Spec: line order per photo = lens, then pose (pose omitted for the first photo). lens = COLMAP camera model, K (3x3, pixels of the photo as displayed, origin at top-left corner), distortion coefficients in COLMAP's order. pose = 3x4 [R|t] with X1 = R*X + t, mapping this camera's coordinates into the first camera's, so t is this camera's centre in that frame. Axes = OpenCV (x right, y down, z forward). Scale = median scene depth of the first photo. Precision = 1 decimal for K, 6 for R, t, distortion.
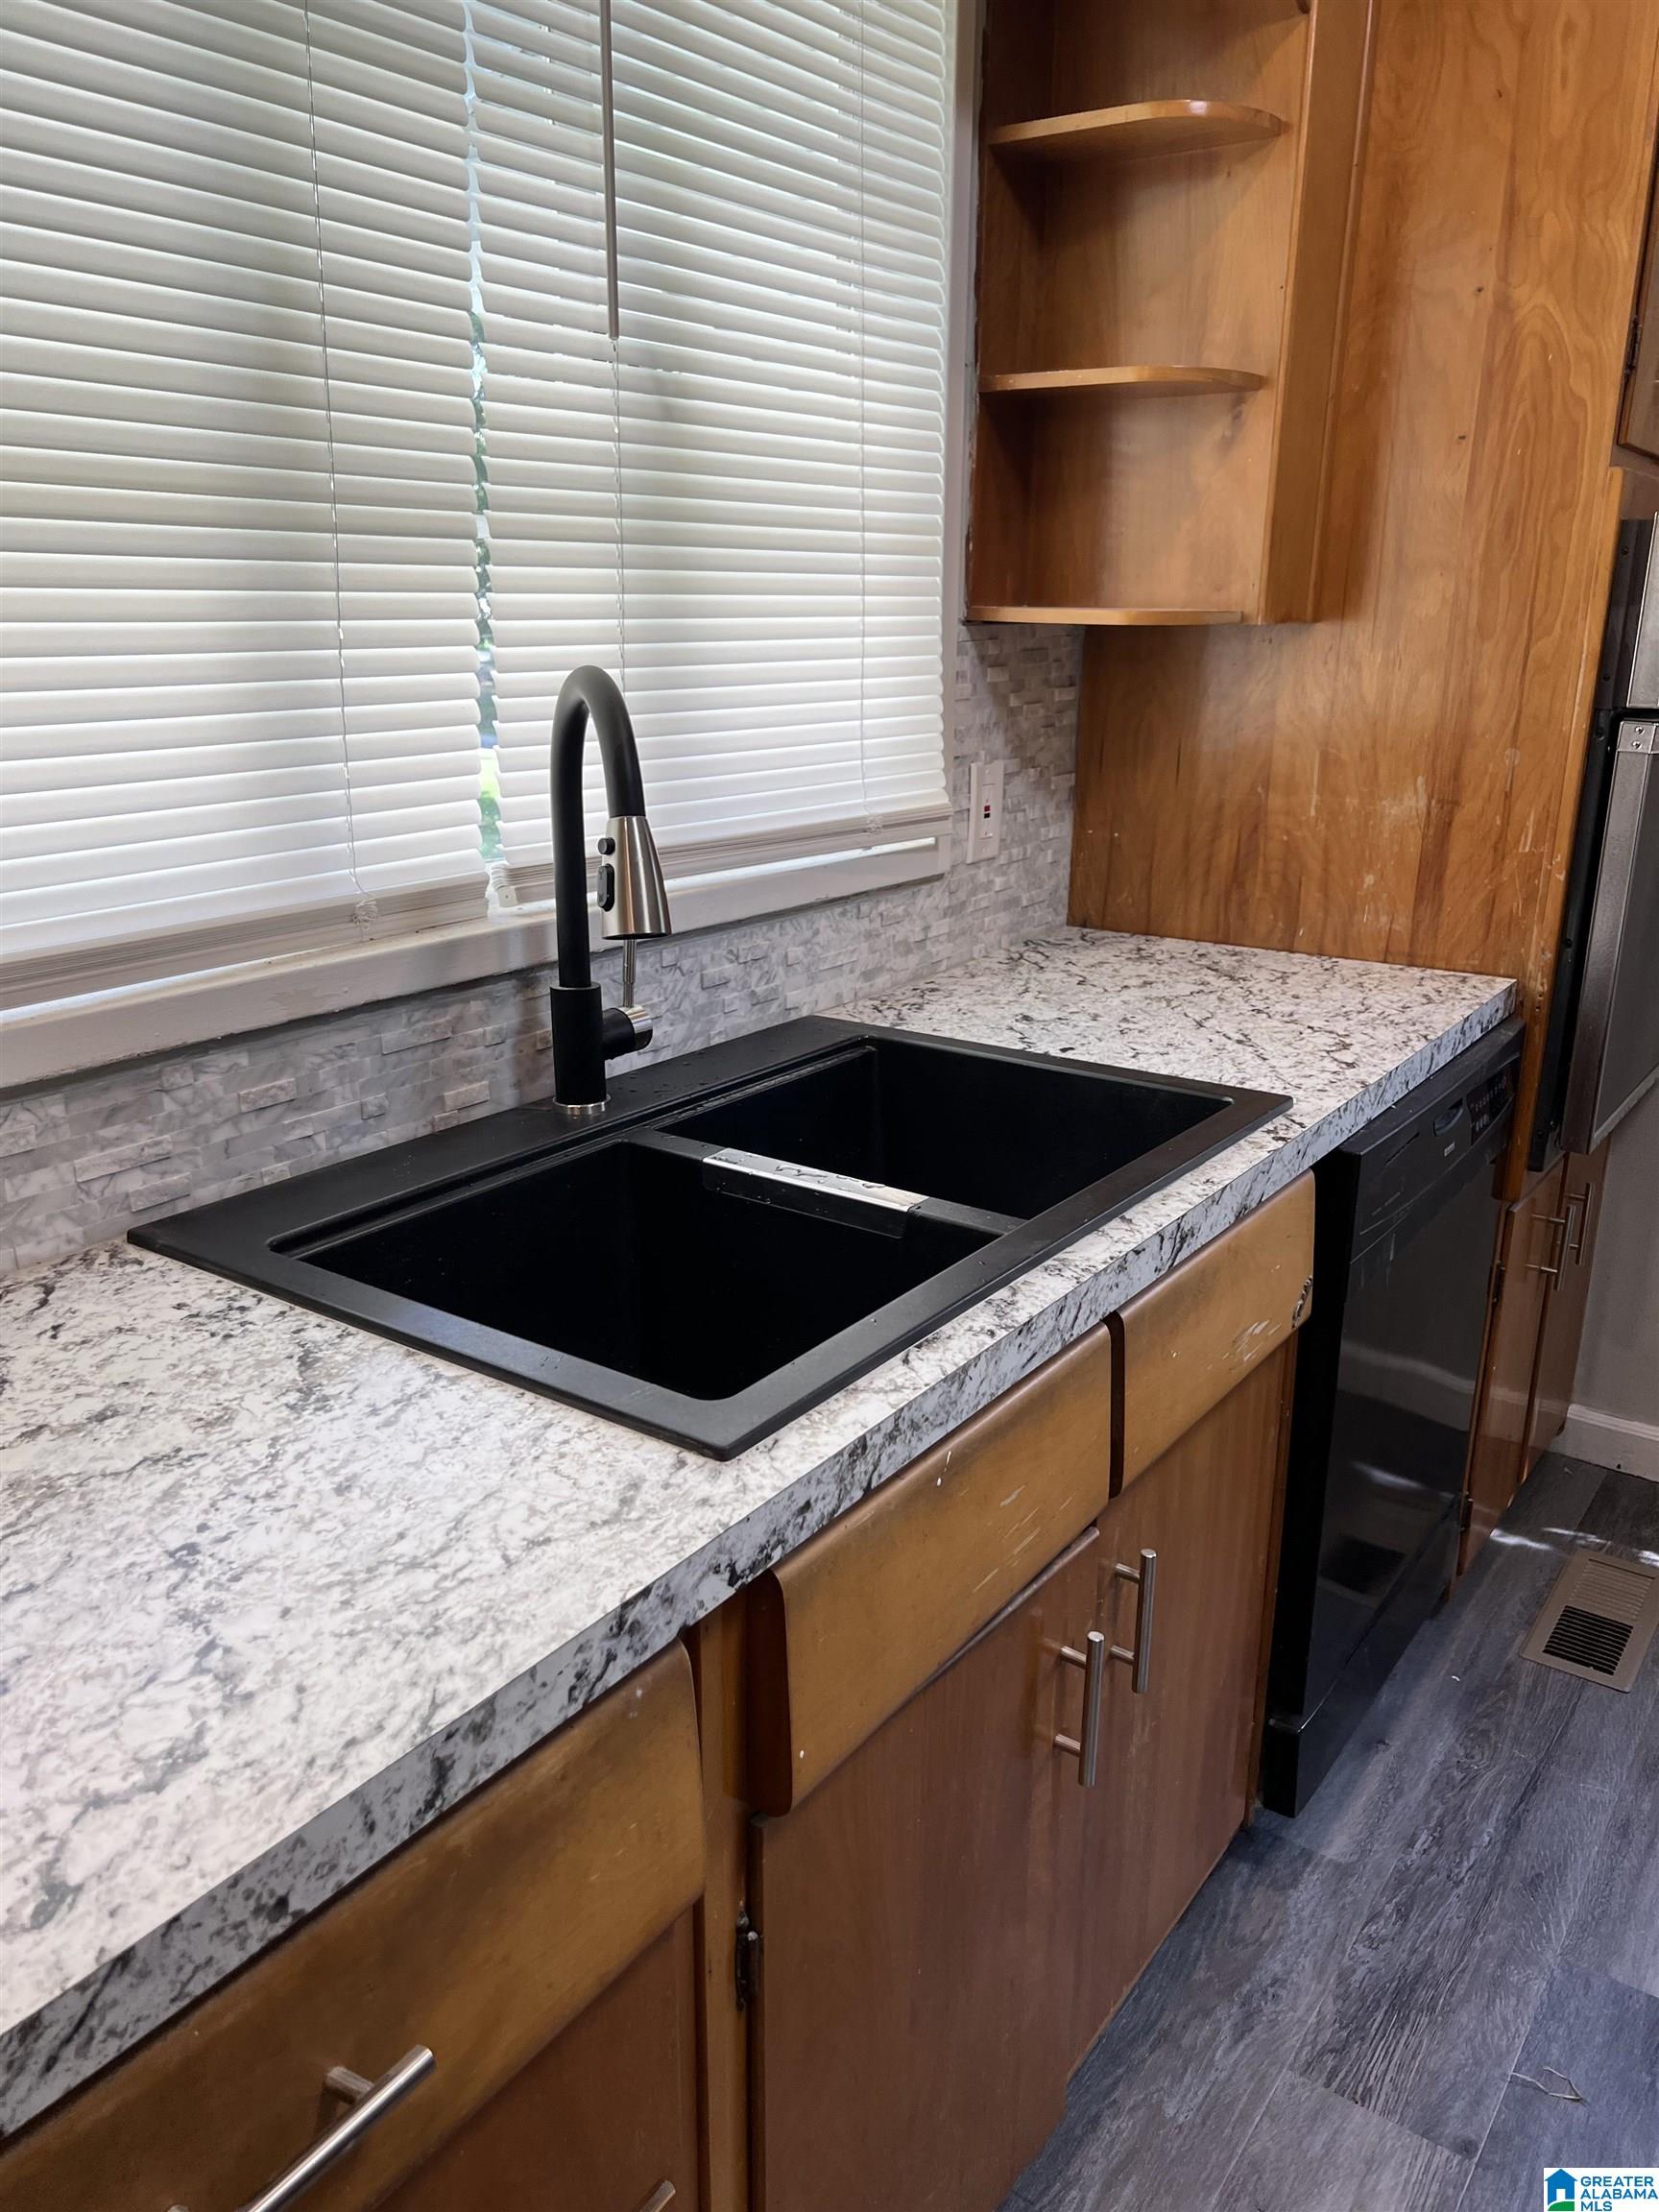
lens RADIAL K [[1658.3, 0, 834.6], [0, 1658.3, 1125.8], [0, 0, 1]] dist [0.054407, -0.057725]
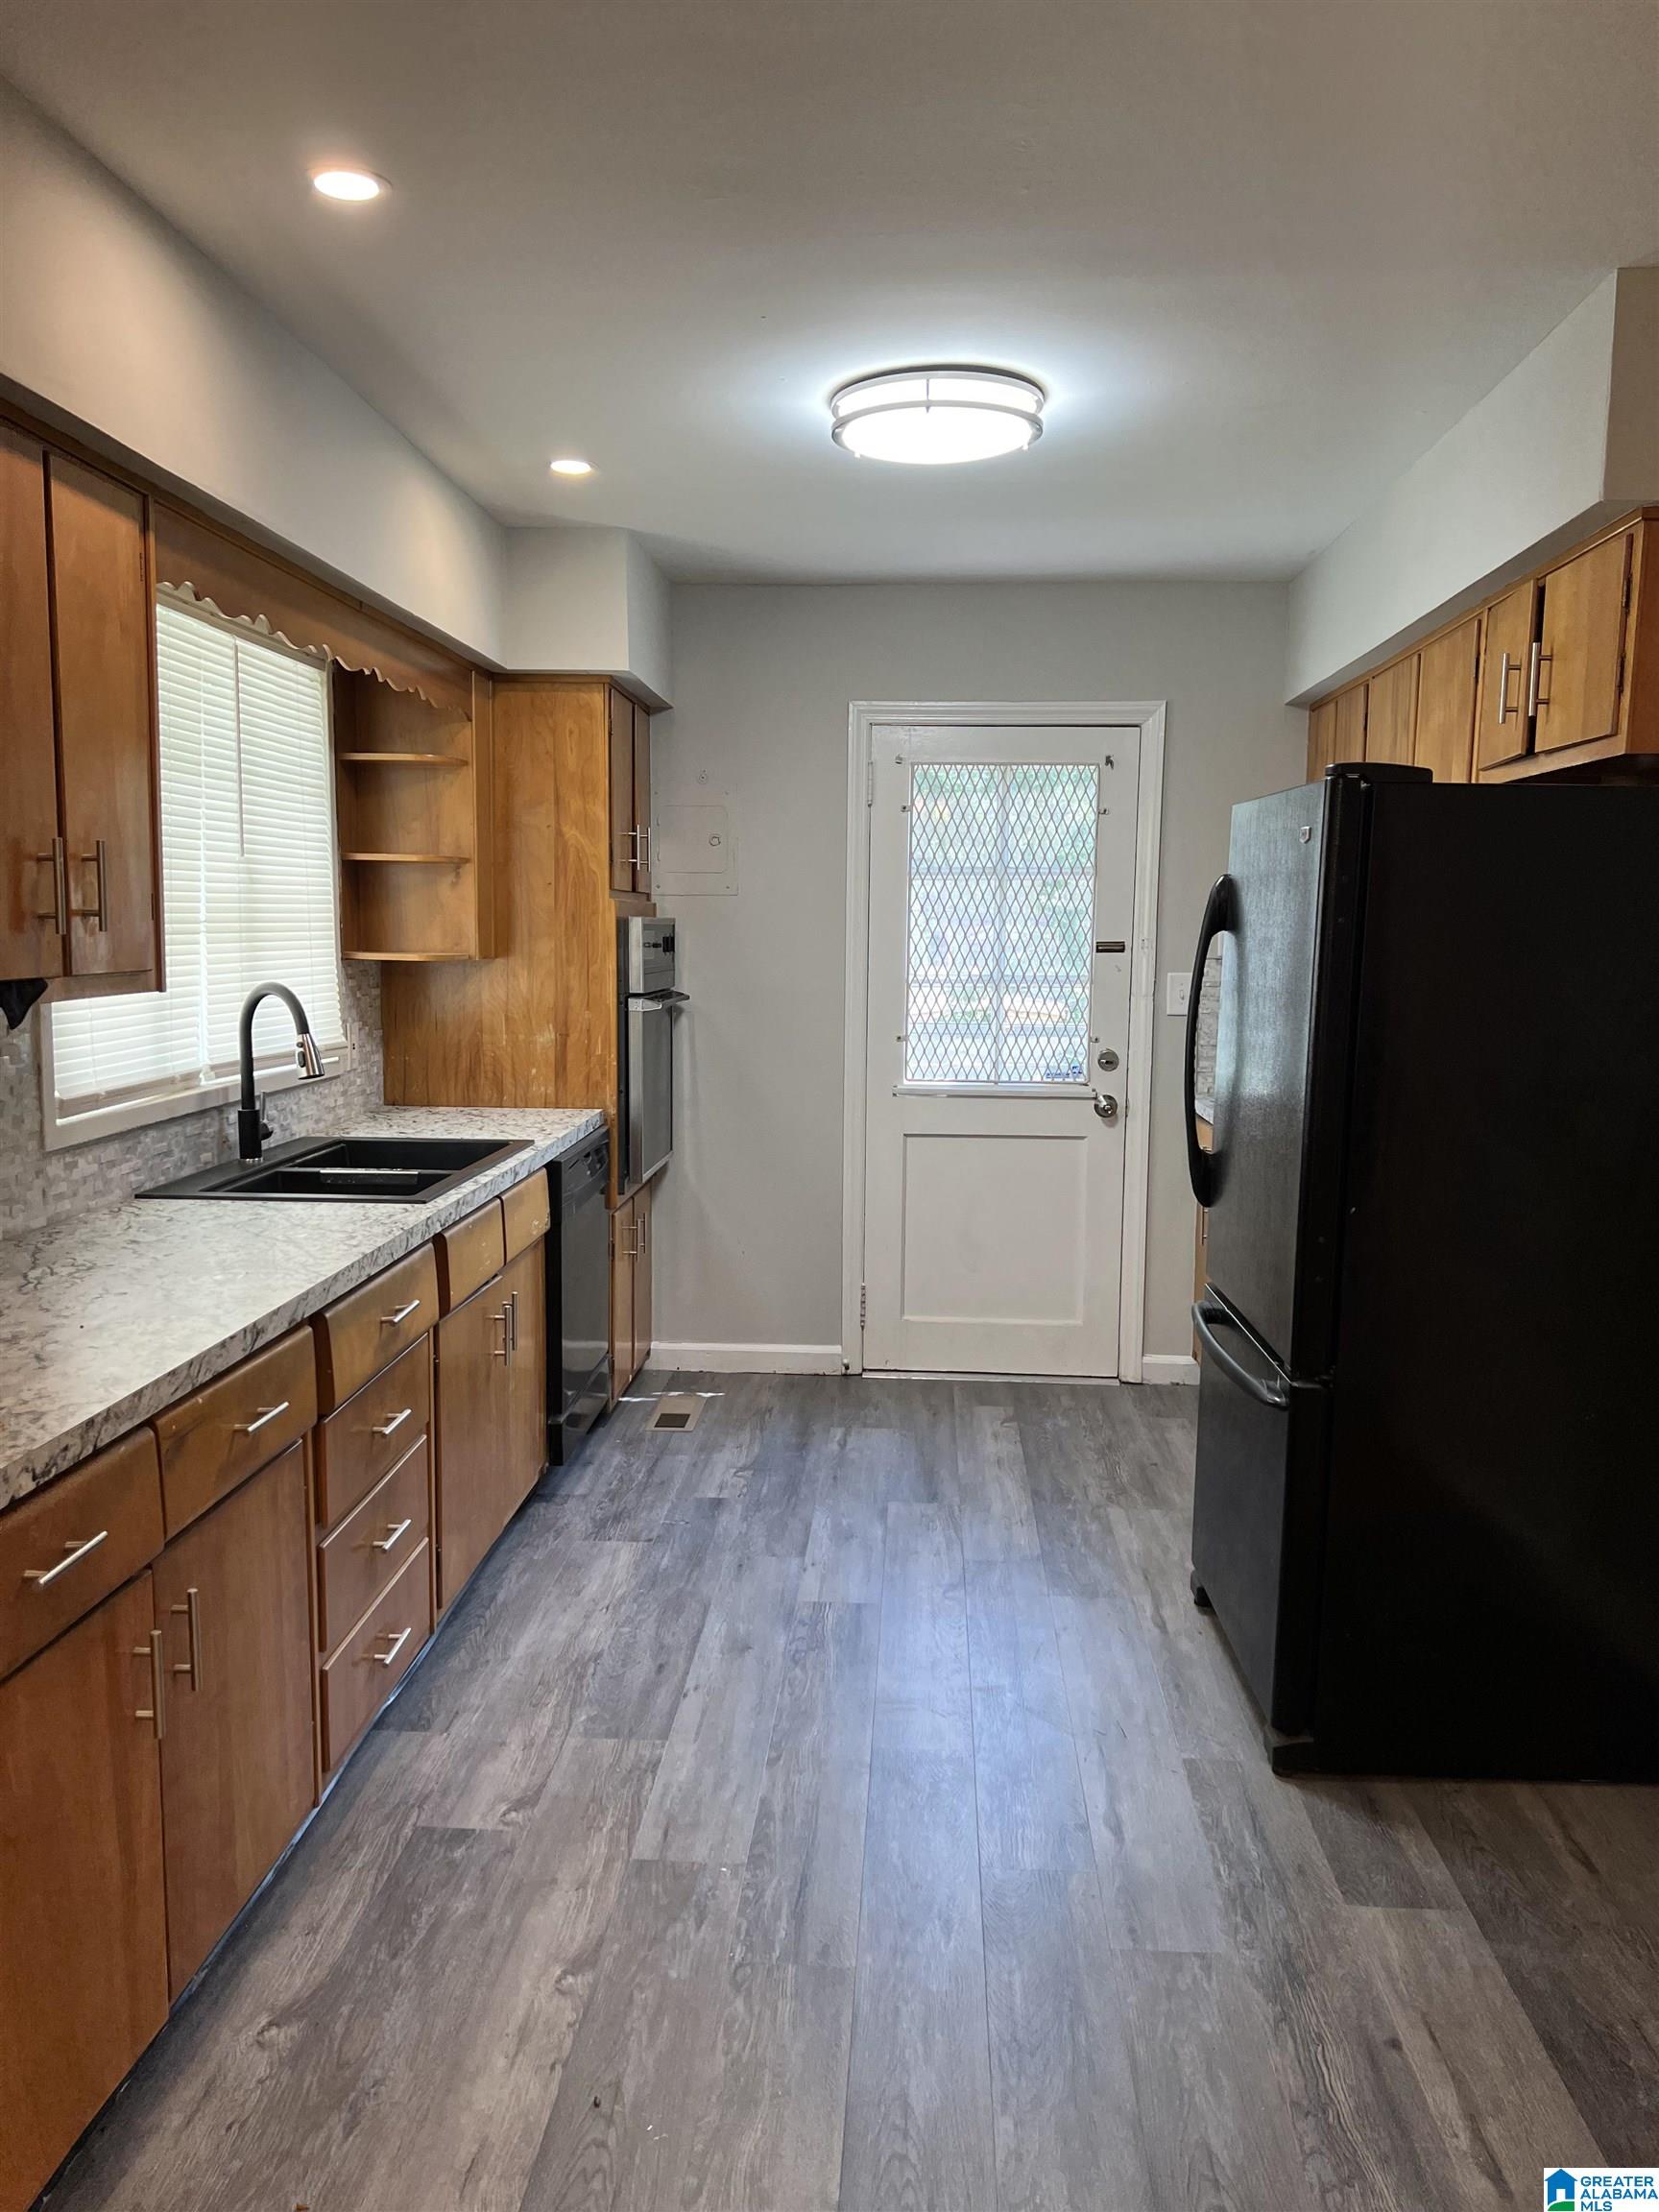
lens RADIAL K [[1656.3, 0, 817.1], [0, 1656.3, 1141.4], [0, 0, 1]] dist [0.054823, -0.062513]
pose [[0.854723, -0.067058, 0.514735, -0.526859], [0.150765, 0.980944, -0.122553, 0.287010], [-0.496707, 0.182353, 0.848545, -1.094288]]
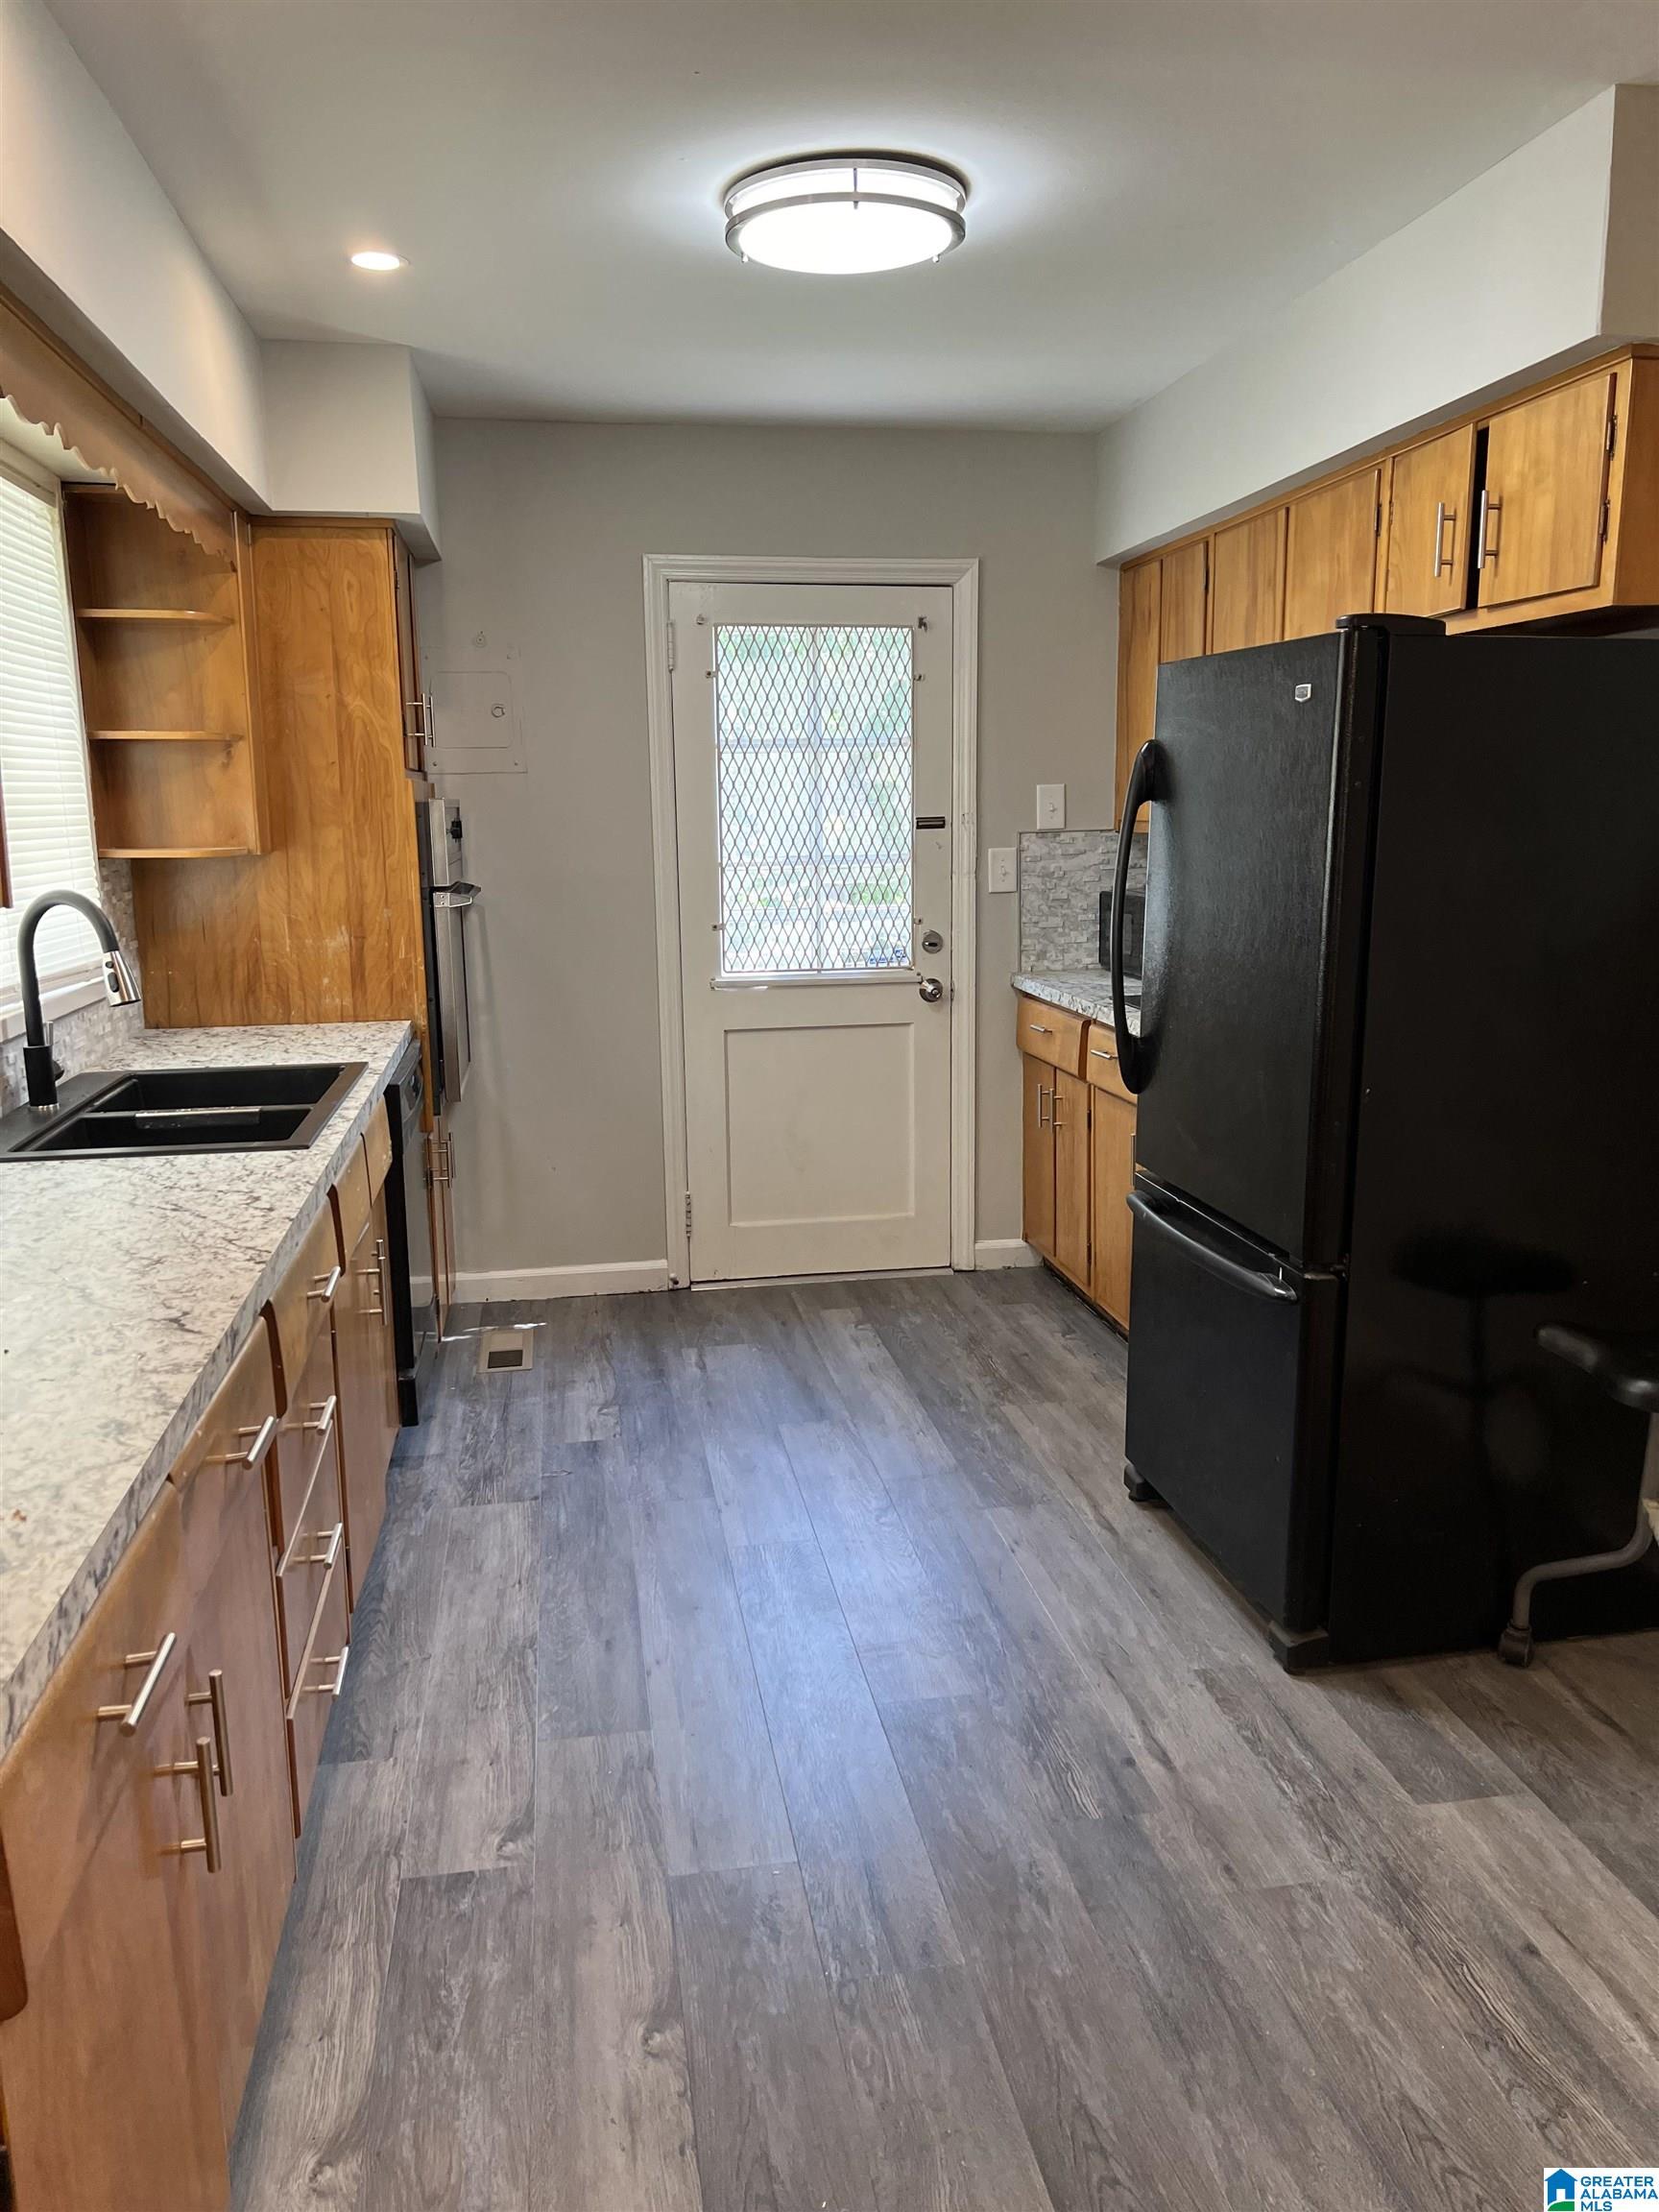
lens RADIAL K [[1658.3, 0, 834.6], [0, 1658.3, 1125.8], [0, 0, 1]] dist [0.054407, -0.057725]
pose [[0.710602, -0.150734, 0.687258, -0.651536], [0.225514, 0.974044, -0.019540, 0.197475], [-0.666474, 0.168871, 0.726150, -0.805577]]
